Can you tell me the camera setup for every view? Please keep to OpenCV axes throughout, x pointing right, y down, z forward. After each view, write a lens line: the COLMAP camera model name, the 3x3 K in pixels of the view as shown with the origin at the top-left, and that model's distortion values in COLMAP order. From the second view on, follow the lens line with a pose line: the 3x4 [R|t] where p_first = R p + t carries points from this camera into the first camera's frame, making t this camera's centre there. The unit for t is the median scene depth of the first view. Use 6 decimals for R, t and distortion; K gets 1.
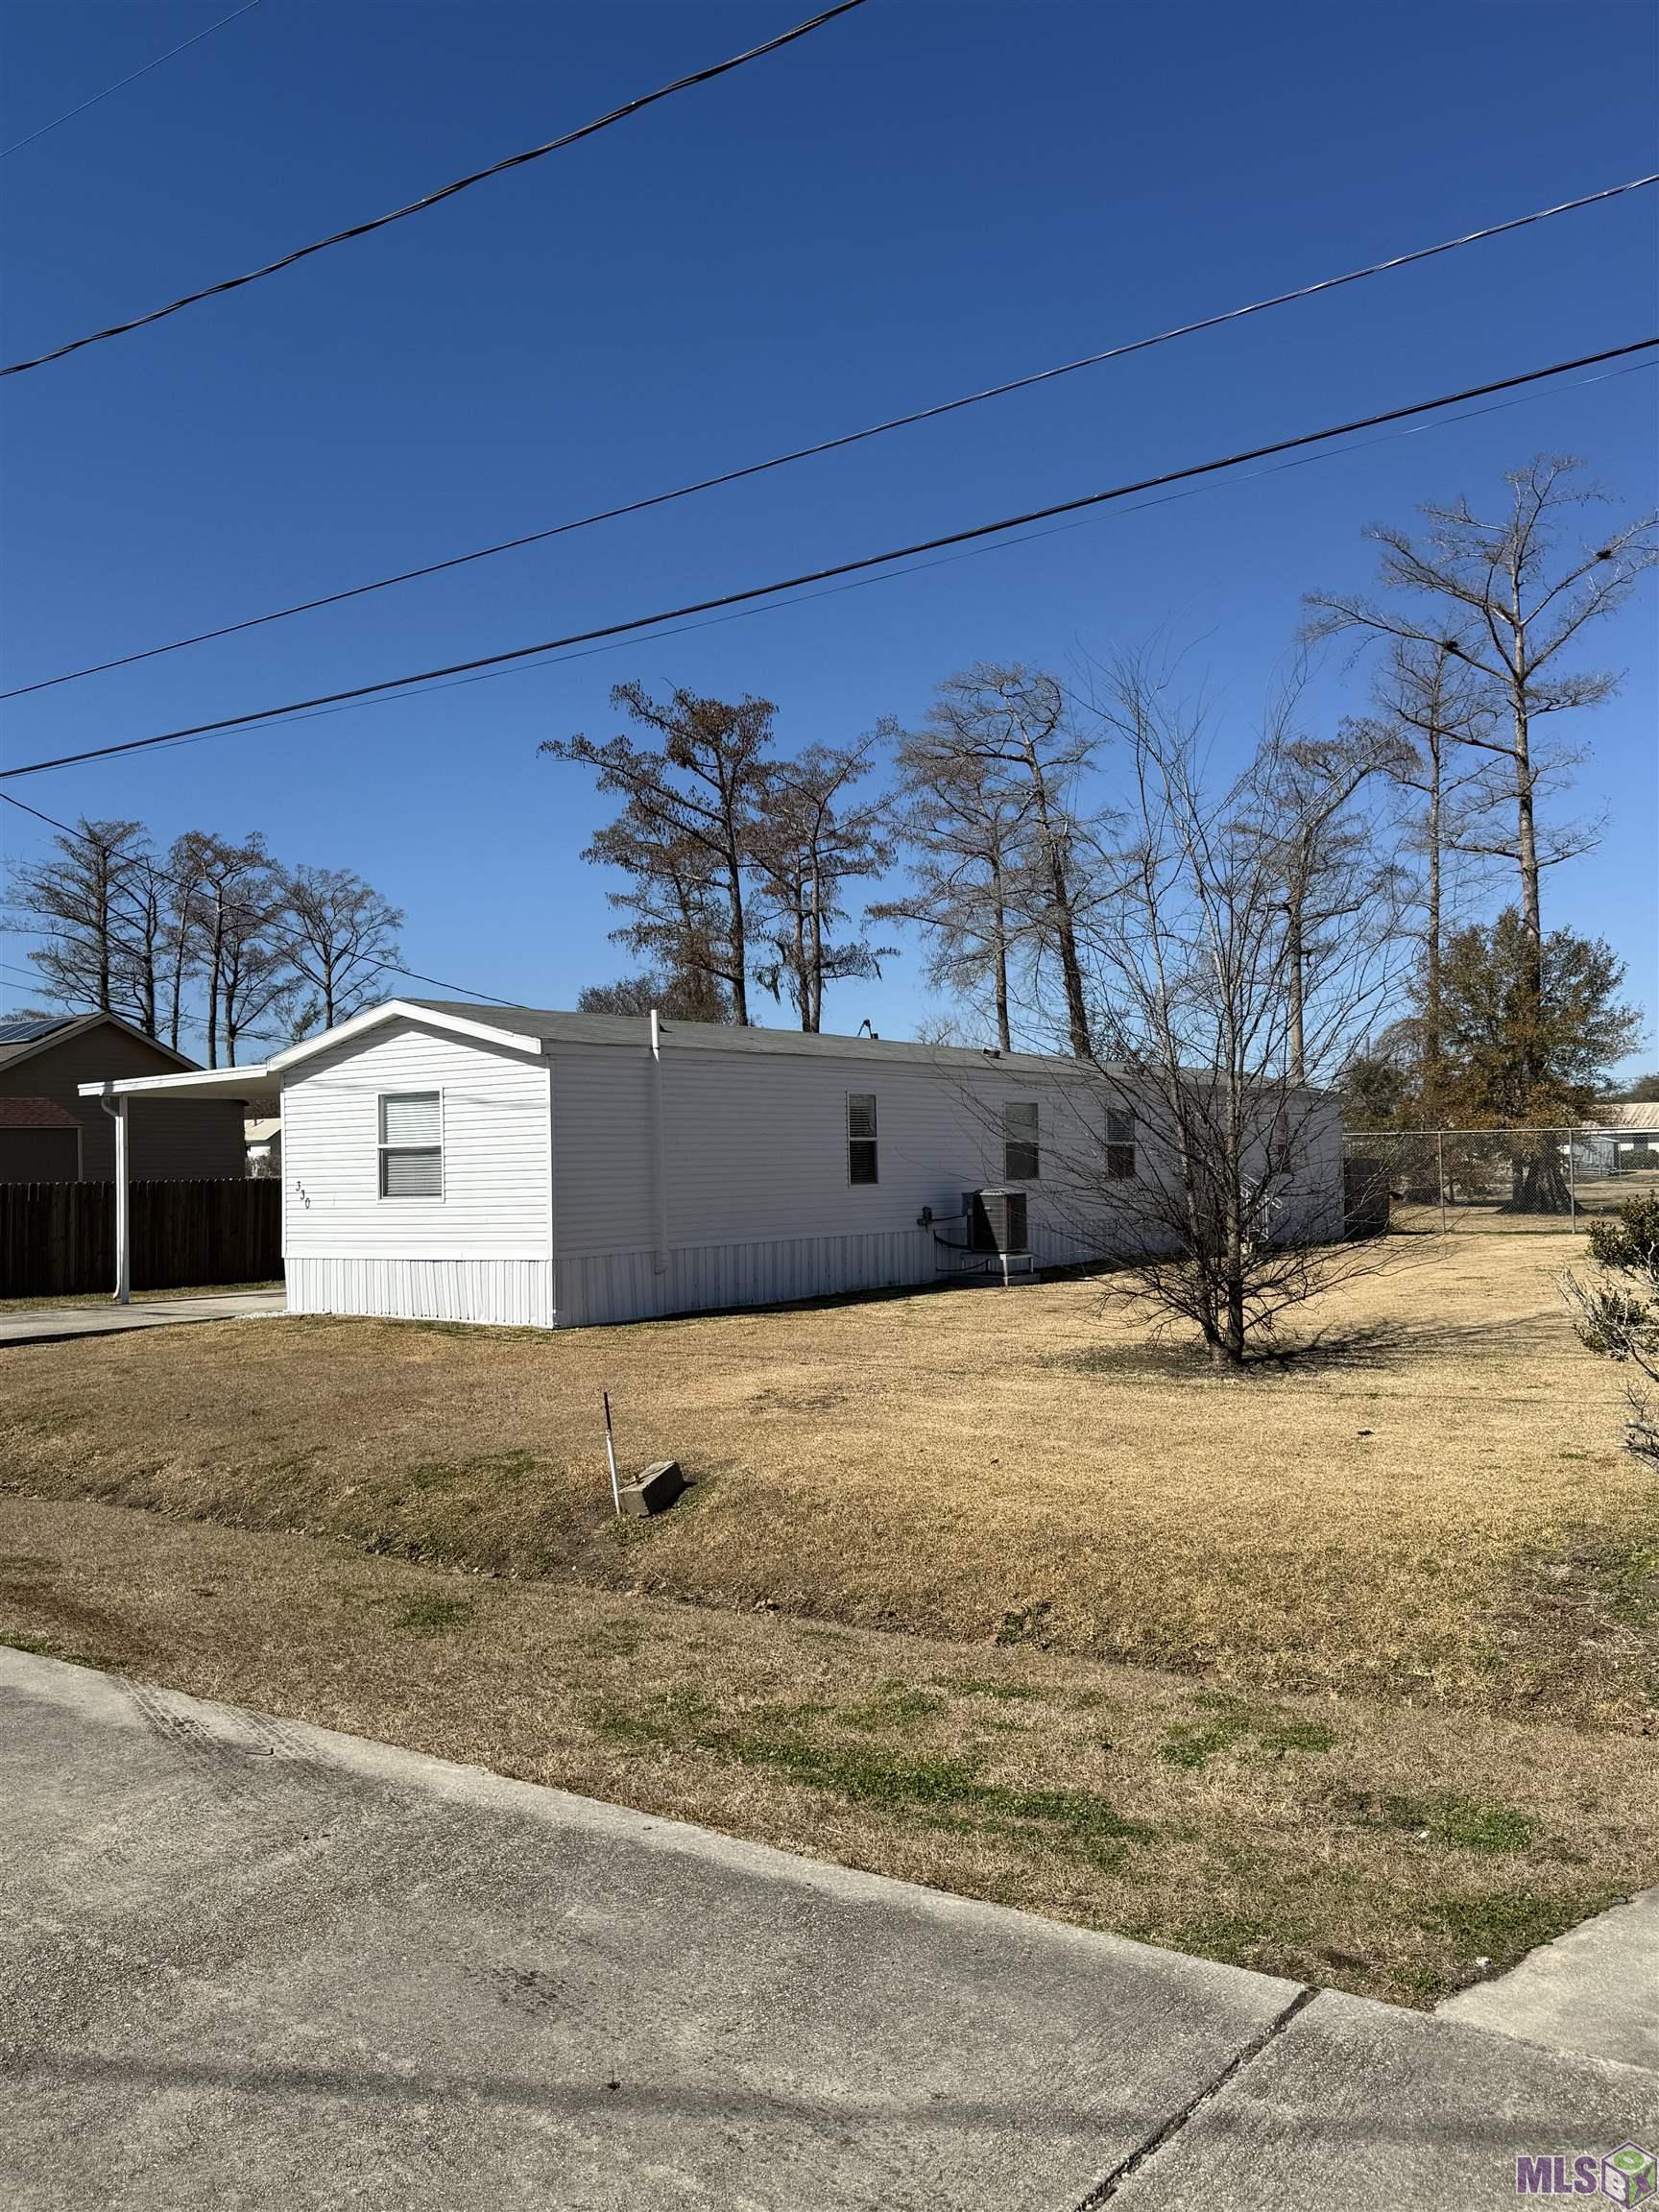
lens RADIAL K [[1738.8, 0, 829.5], [0, 1738.8, 1106.0], [0, 0, 1]] dist [0.034553, -0.001244]
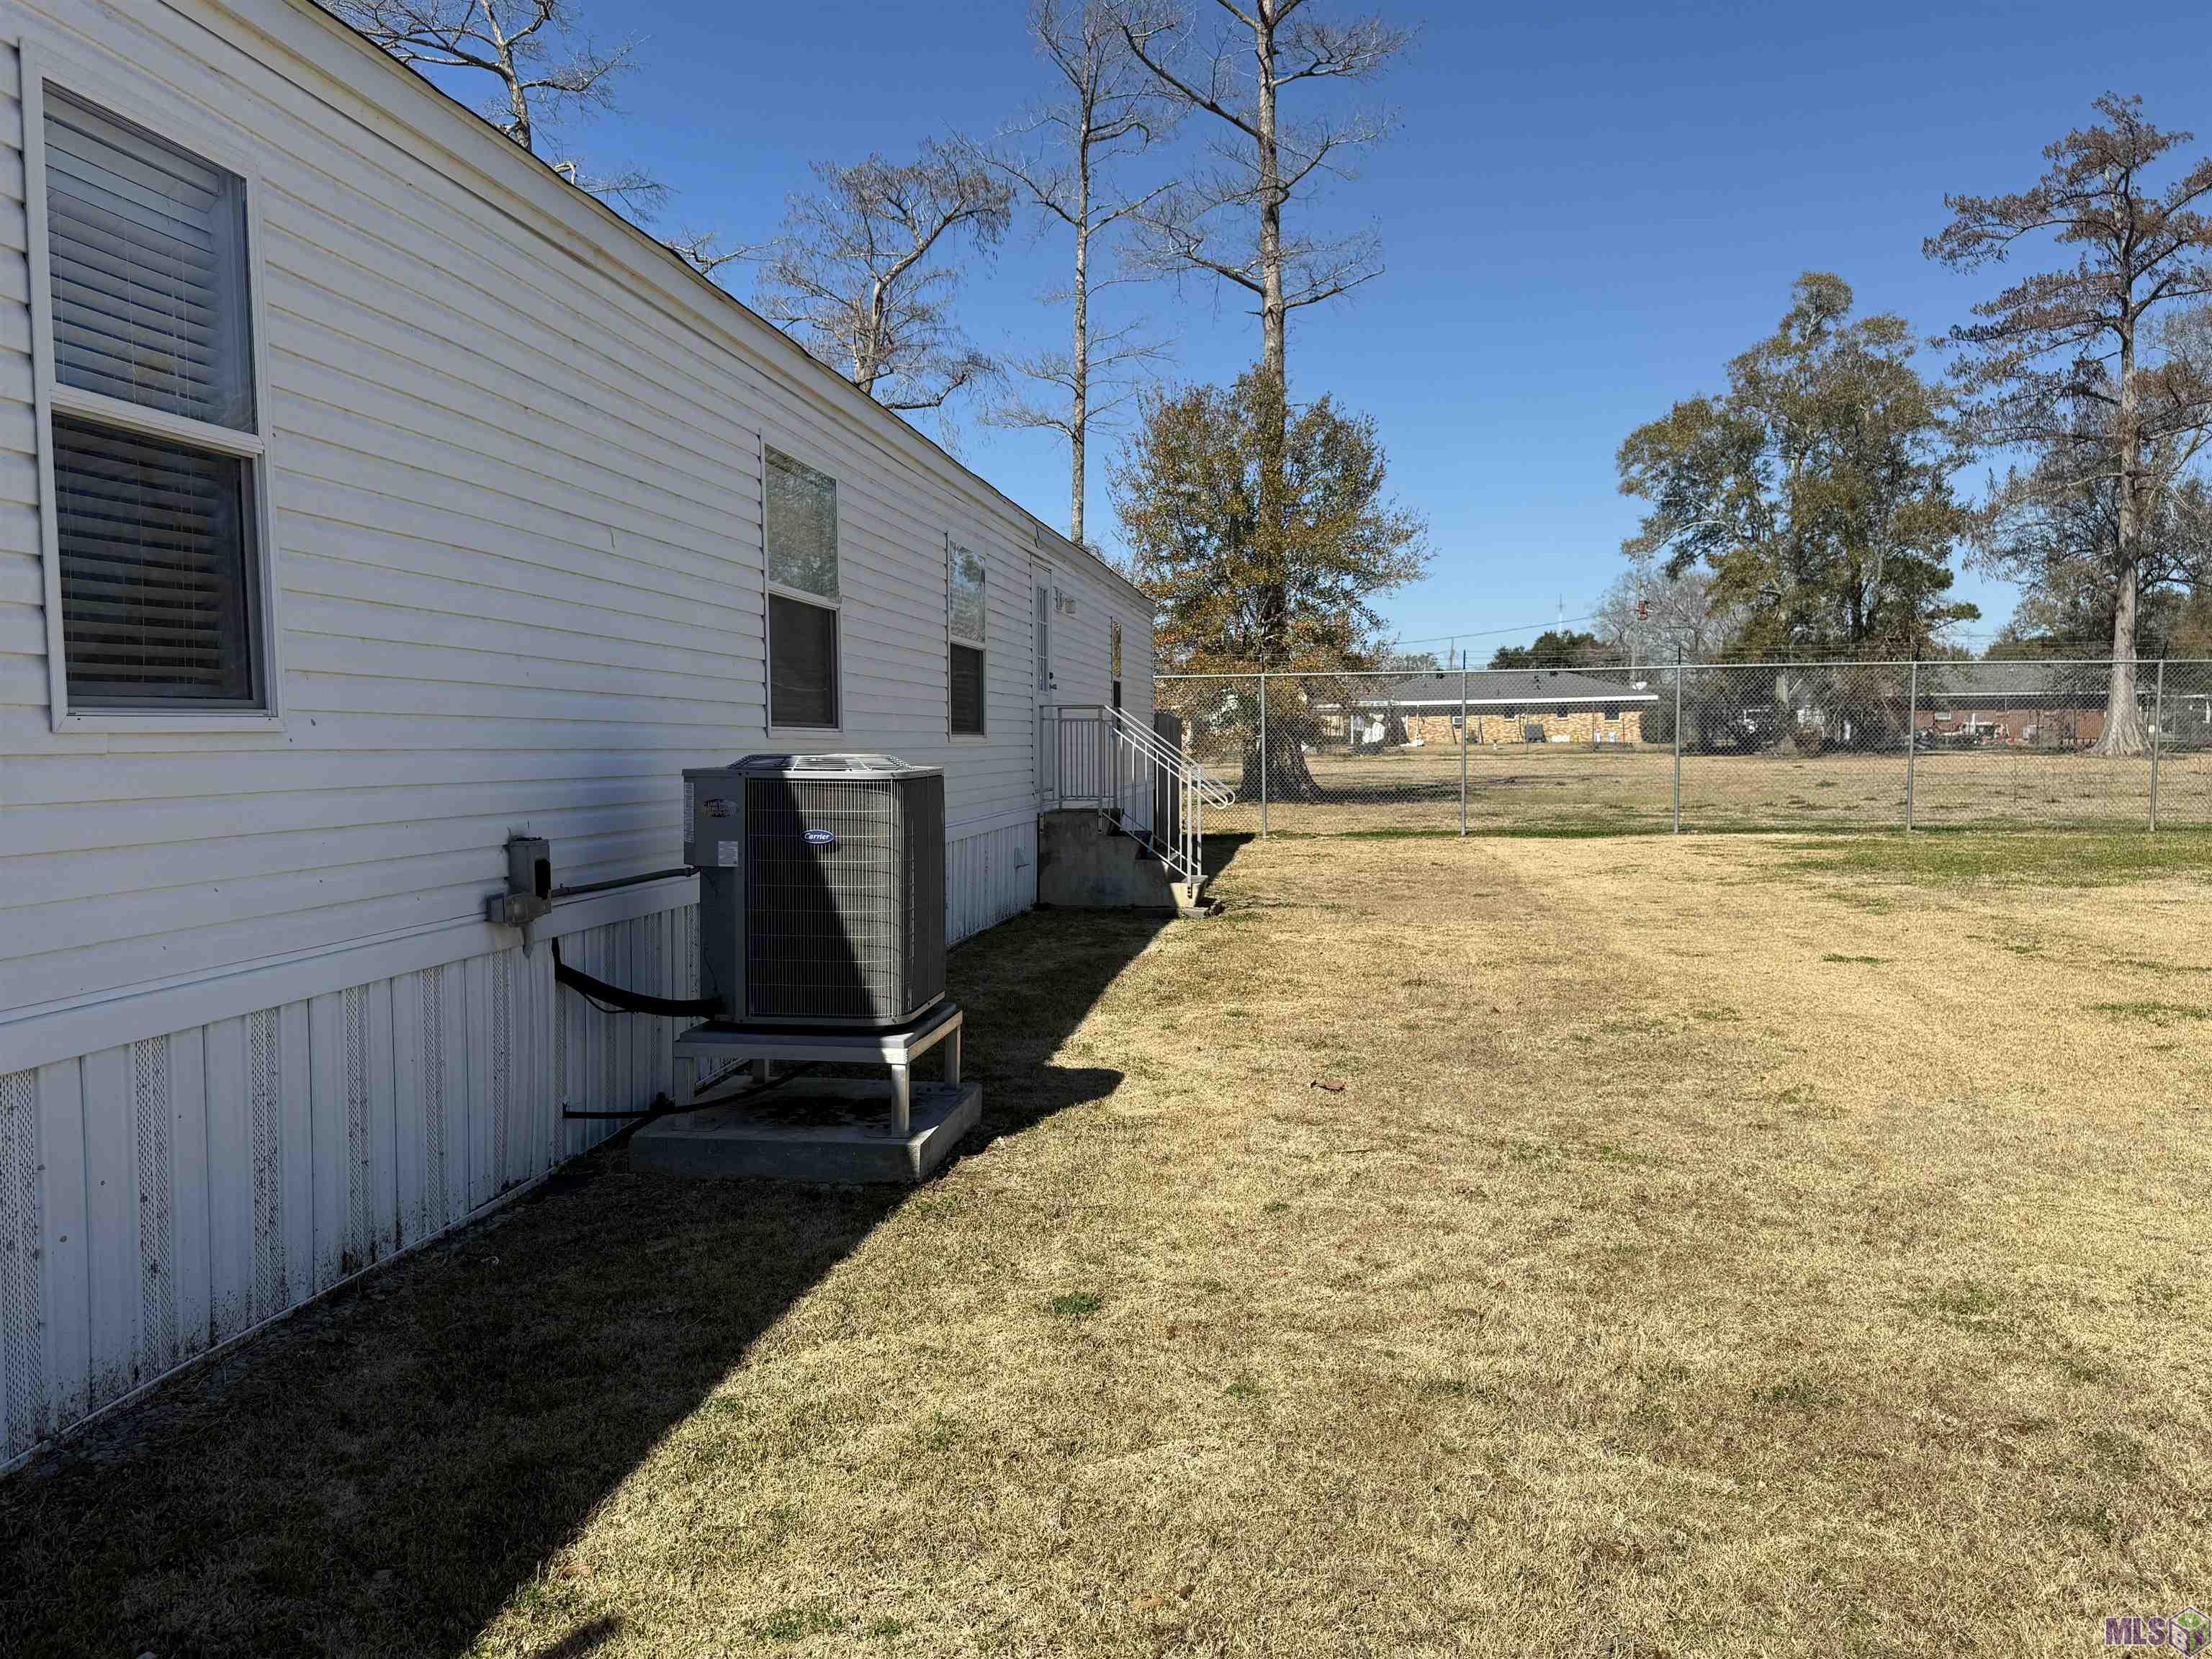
lens RADIAL K [[1738.8, 0, 1106.0], [0, 1738.8, 829.5], [0, 0, 1]] dist [0.034553, -0.001244]
pose [[0.883666, -0.019007, 0.467731, 0.009686], [-0.018293, 0.997010, 0.075077, 0.020679], [-0.467760, -0.074899, 0.880676, 0.400579]]
